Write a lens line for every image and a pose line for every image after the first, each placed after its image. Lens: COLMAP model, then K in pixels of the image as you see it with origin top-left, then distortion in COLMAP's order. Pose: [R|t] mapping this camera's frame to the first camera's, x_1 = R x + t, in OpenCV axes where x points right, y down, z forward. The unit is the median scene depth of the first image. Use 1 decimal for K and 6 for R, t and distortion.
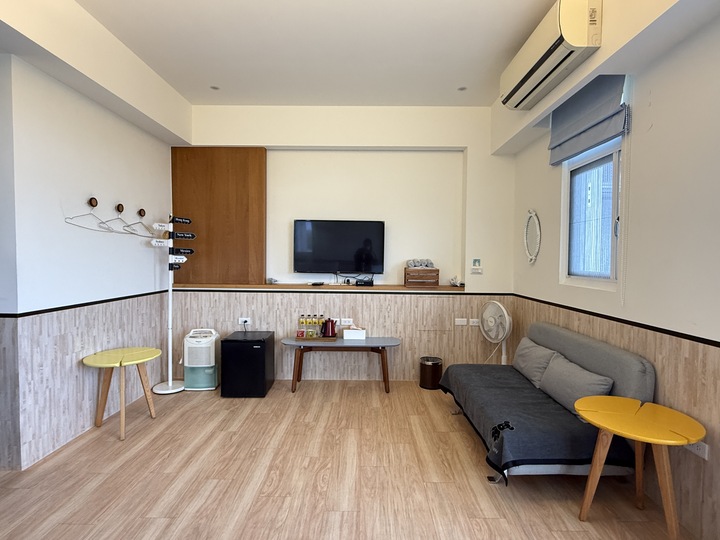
lens RADIAL K [[388.8, 0, 360.0], [0, 388.8, 270.0], [0, 0, 1]] dist [-0.000545, -0.000591]
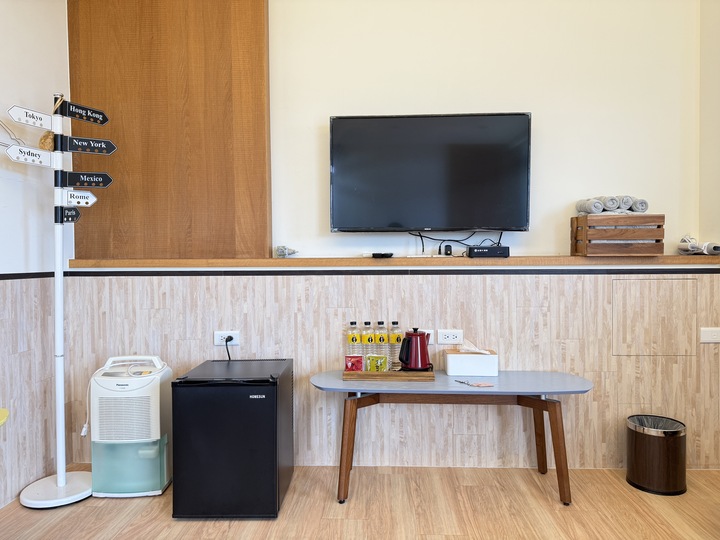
lens RADIAL K [[545.0, 0, 360.0], [0, 545.0, 270.0], [0, 0, 1]] dist [0.039278, -0.007979]
pose [[0.998892, -0.016191, -0.044179, -0.110198], [0.015715, 0.999815, -0.011112, 0.061090], [0.044351, 0.010405, 0.998962, 0.361296]]
